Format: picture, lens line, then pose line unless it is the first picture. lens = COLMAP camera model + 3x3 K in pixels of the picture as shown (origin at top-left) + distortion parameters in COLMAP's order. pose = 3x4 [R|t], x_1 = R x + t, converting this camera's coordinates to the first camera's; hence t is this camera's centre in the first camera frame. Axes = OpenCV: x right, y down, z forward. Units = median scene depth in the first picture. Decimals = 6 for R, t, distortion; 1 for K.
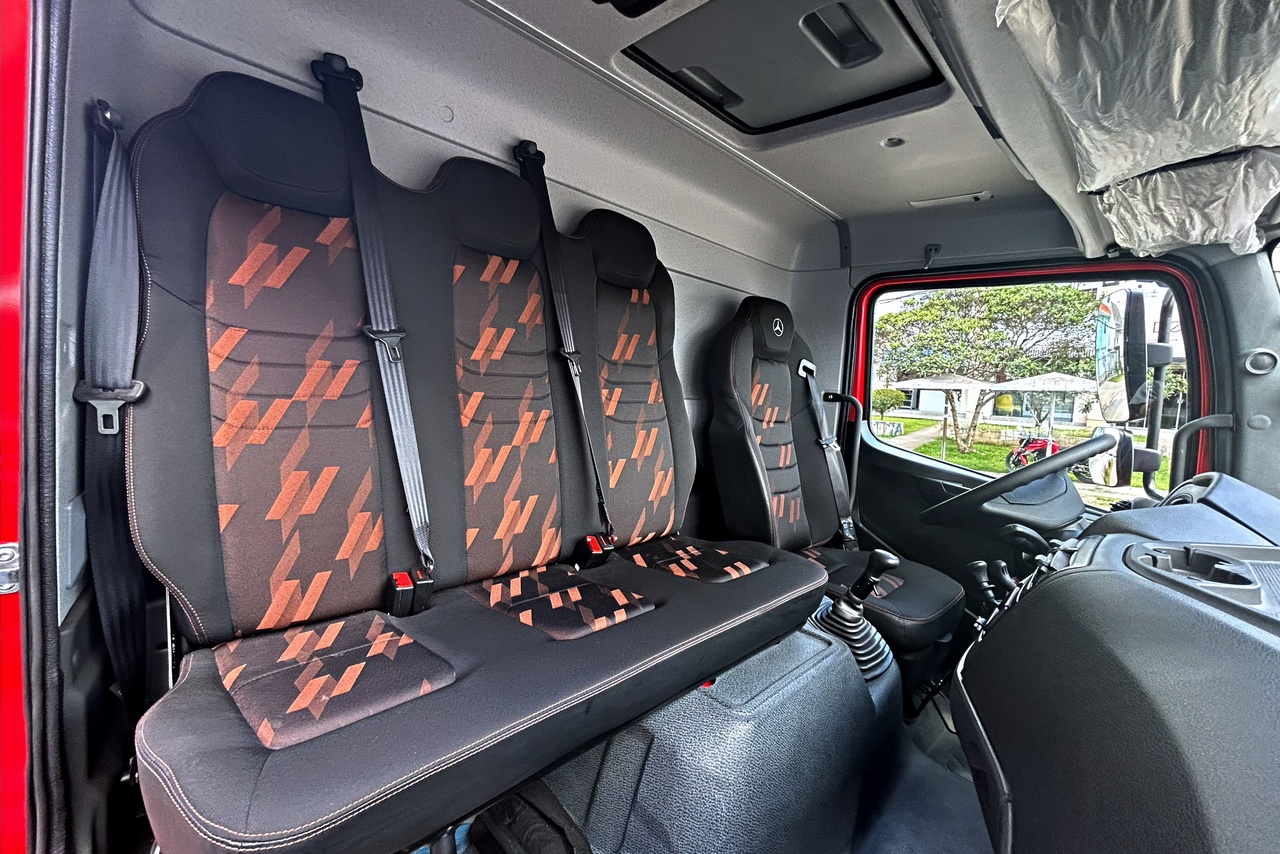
lens RADIAL K [[520.0, 0, 639.2], [0, 520.0, 431.0], [0, 0, 1]] dist [-0.008547, 0.000615]
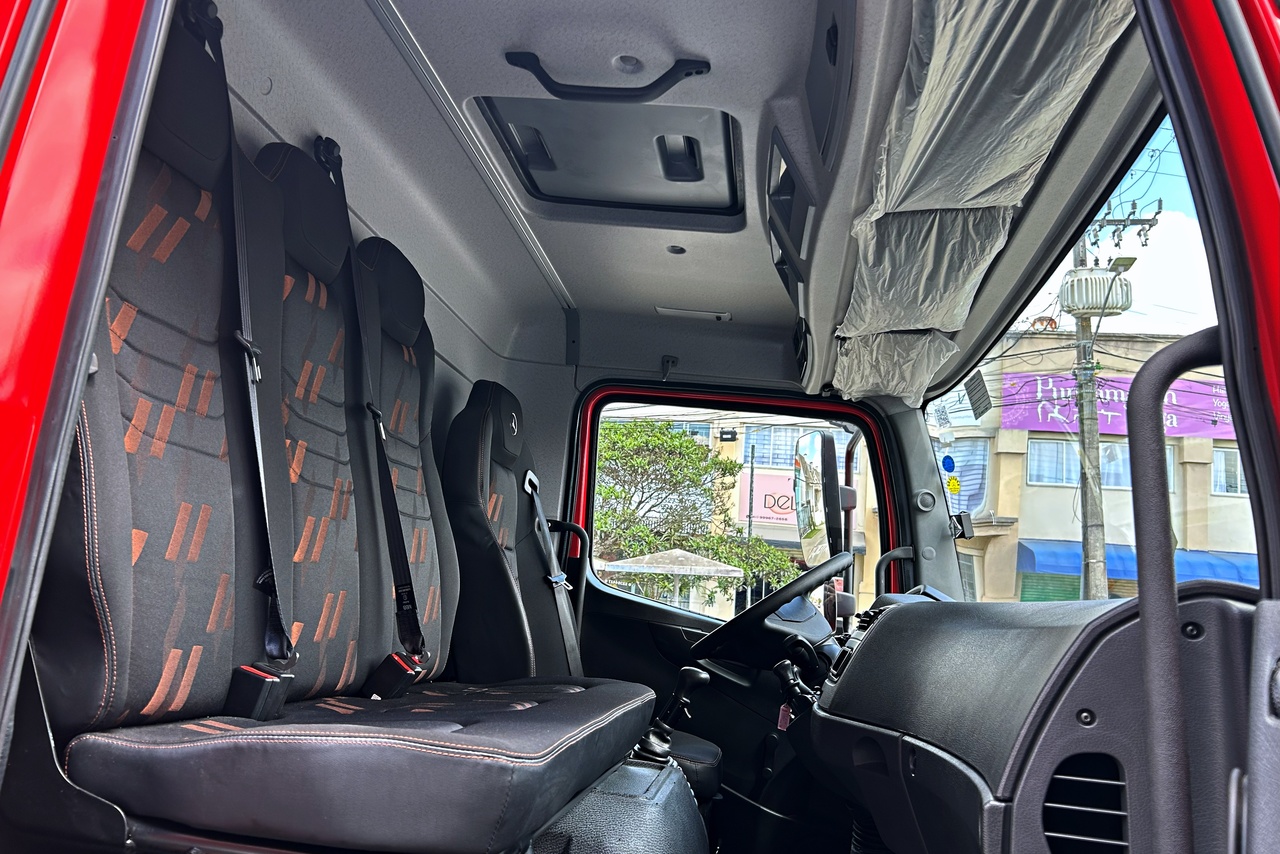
lens RADIAL K [[938.0, 0, 641.1], [0, 938.0, 427.5], [0, 0, 1]] dist [0.008369, -0.002358]
pose [[0.792920, 0.127387, 0.595861, -0.533970], [0.011308, 0.974657, -0.223416, 0.155096], [-0.609220, 0.183889, 0.771385, -0.251228]]
